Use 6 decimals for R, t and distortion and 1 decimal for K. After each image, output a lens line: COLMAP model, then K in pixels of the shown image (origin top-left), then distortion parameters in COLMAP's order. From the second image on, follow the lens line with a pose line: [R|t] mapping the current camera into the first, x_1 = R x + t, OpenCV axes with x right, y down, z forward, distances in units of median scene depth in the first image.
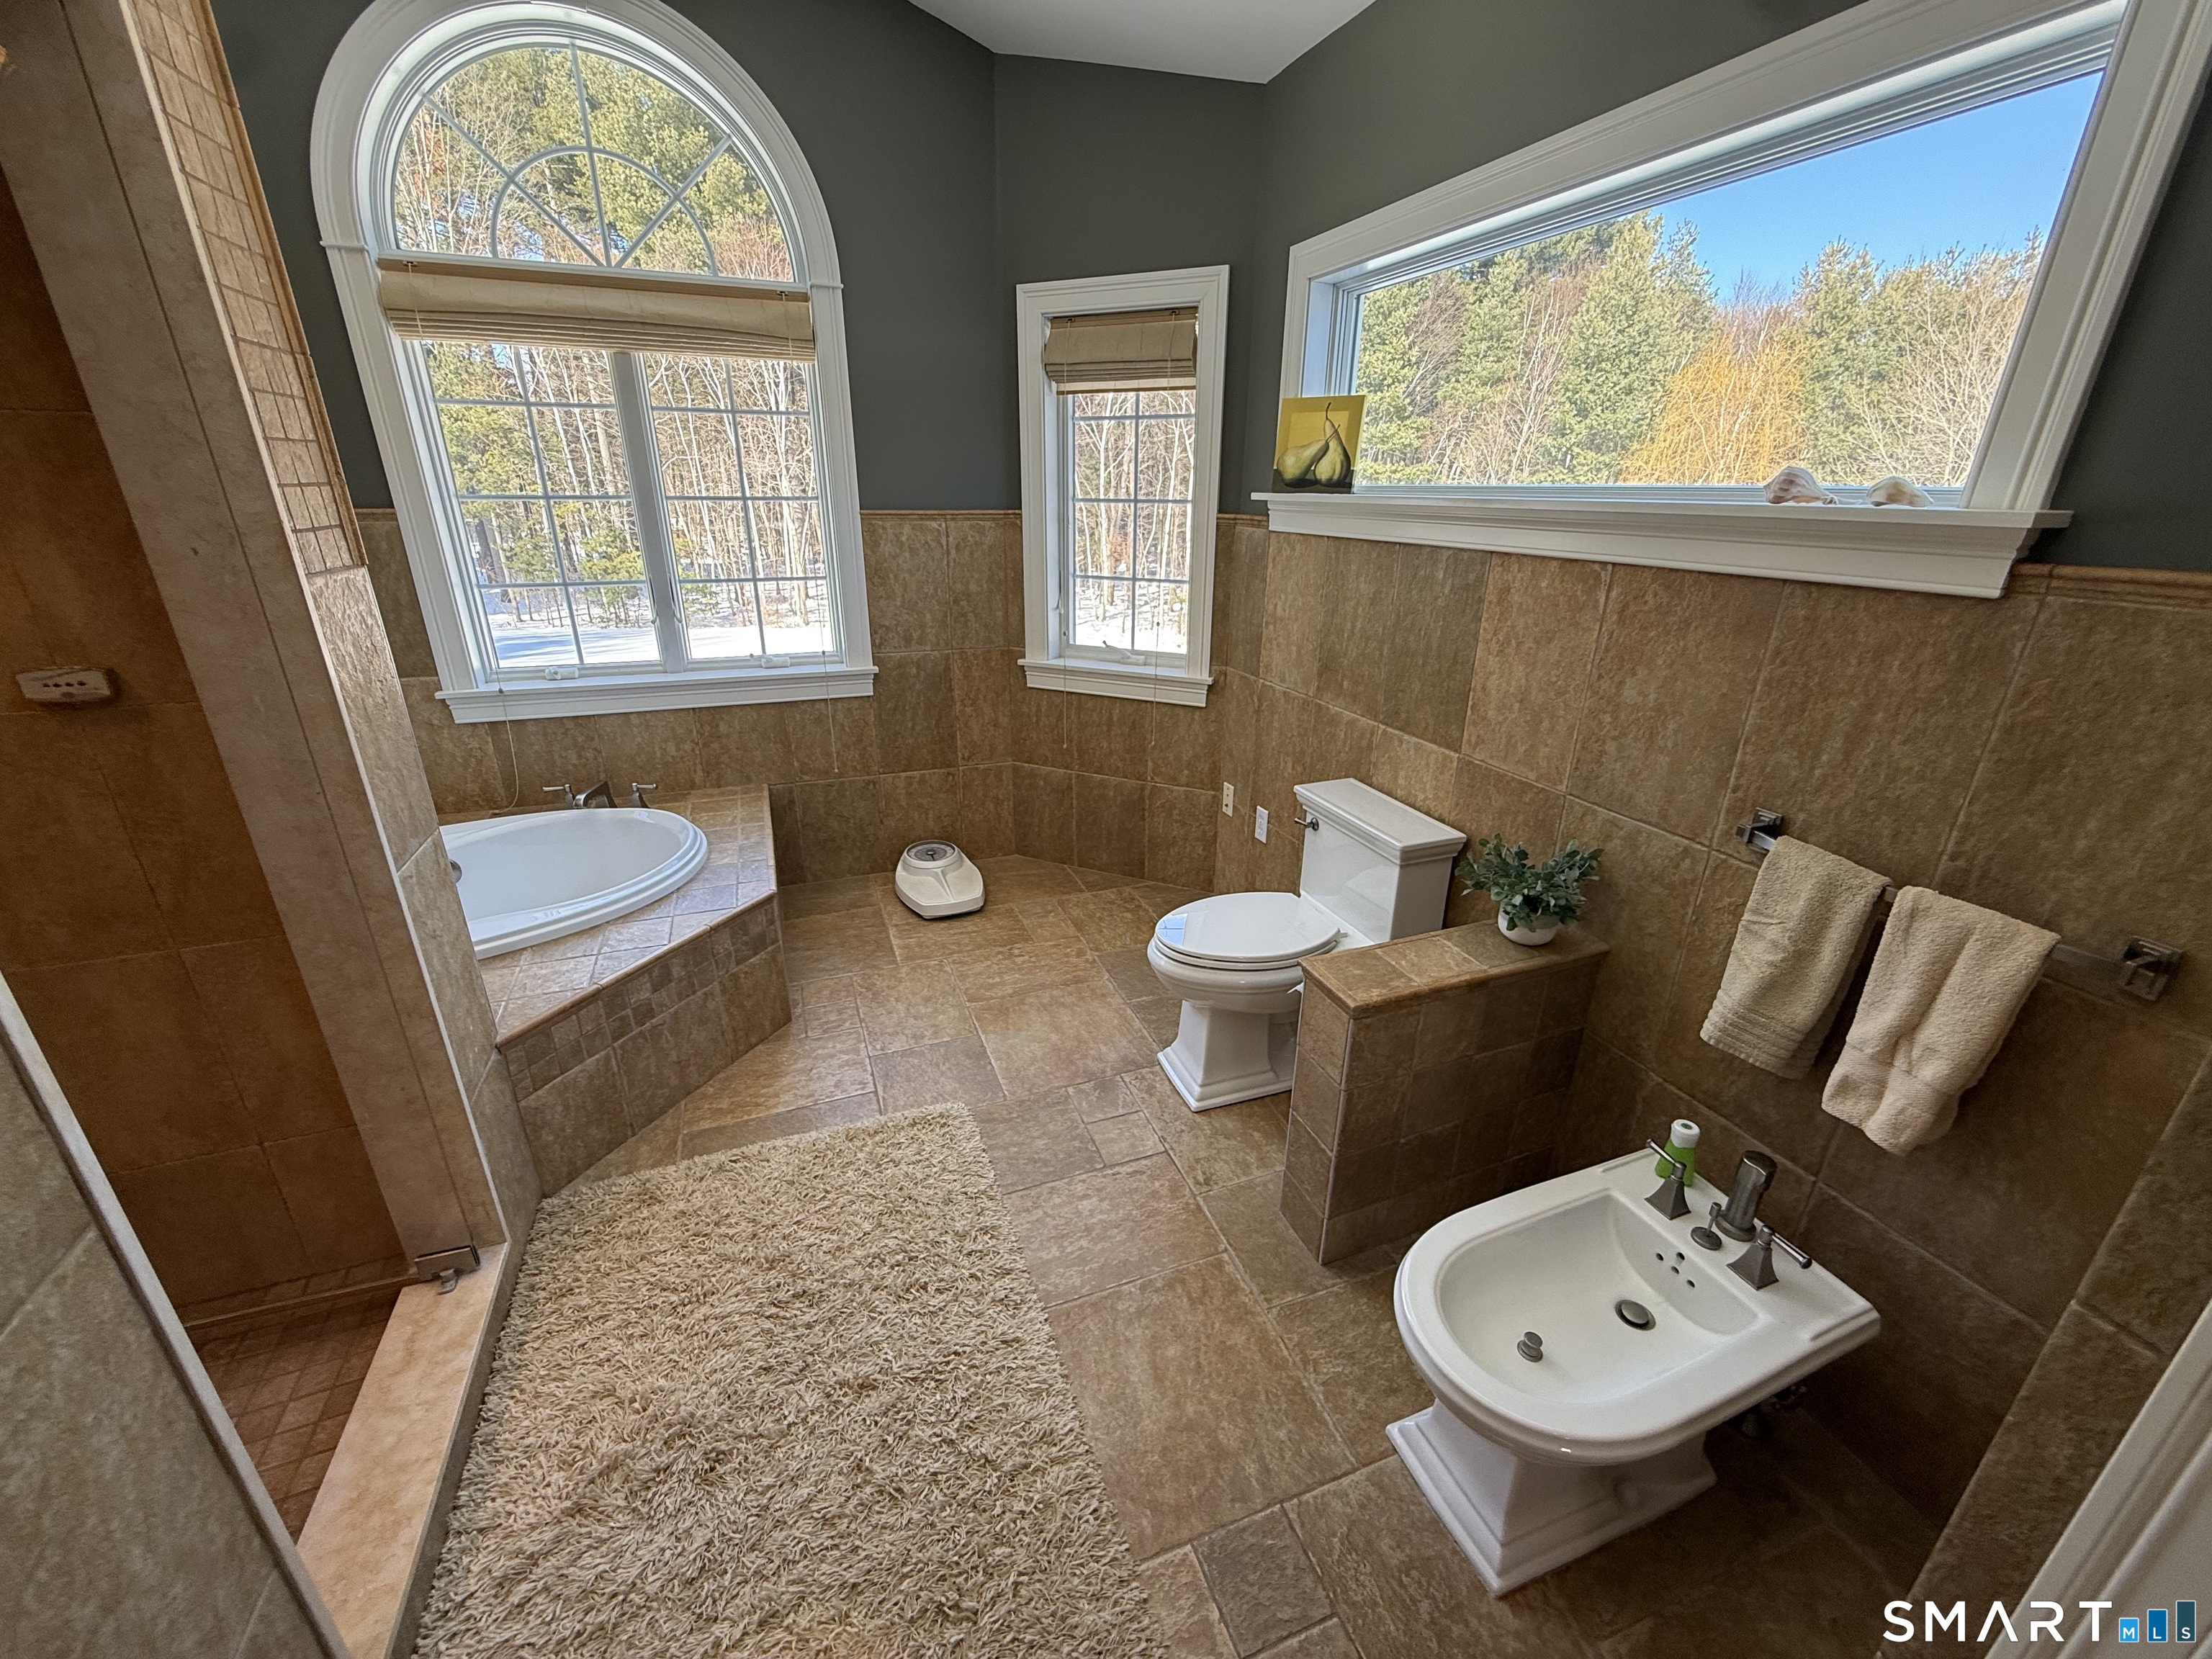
lens RADIAL K [[881.9, 0, 1100.6], [0, 881.9, 839.9], [0, 0, 1]] dist [-0.003218, -0.000176]
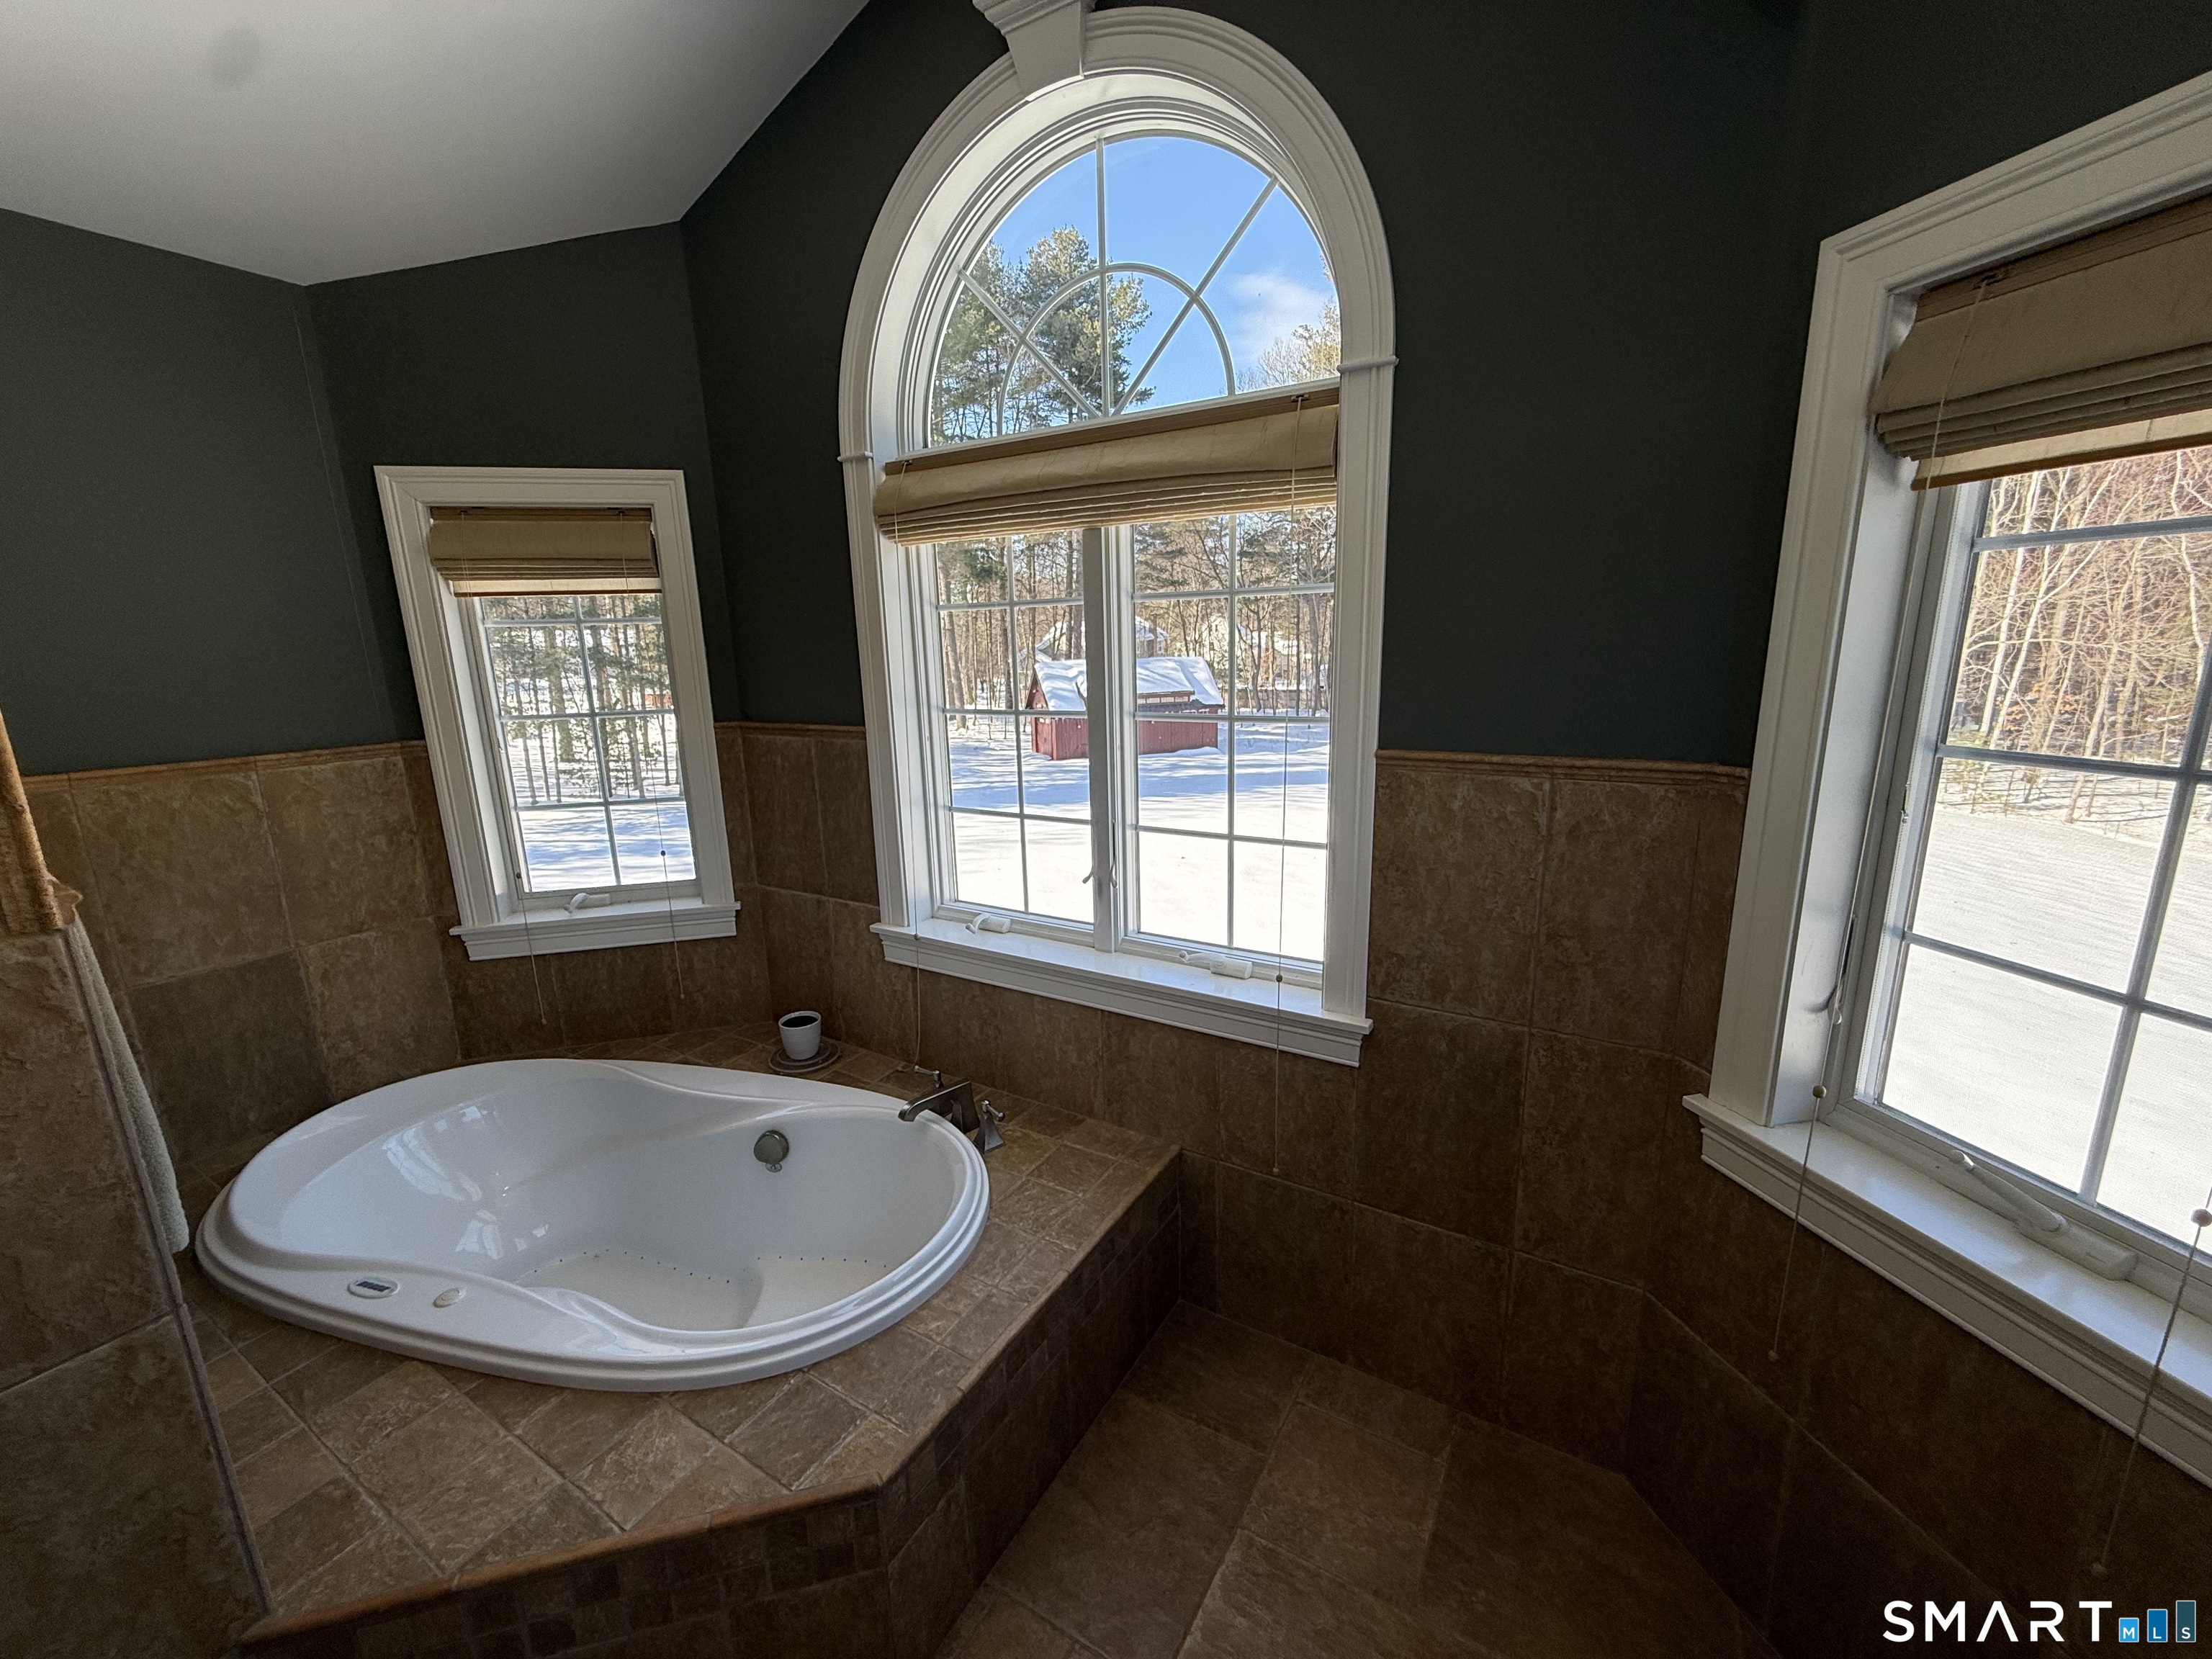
lens RADIAL K [[881.9, 0, 1108.9], [0, 881.9, 828.8], [0, 0, 1]] dist [-0.003218, -0.000176]
pose [[0.611984, 0.145744, -0.777325, 0.050951], [-0.257507, 0.966035, -0.021608, -0.264212], [0.747774, 0.213390, 0.628728, 0.529380]]
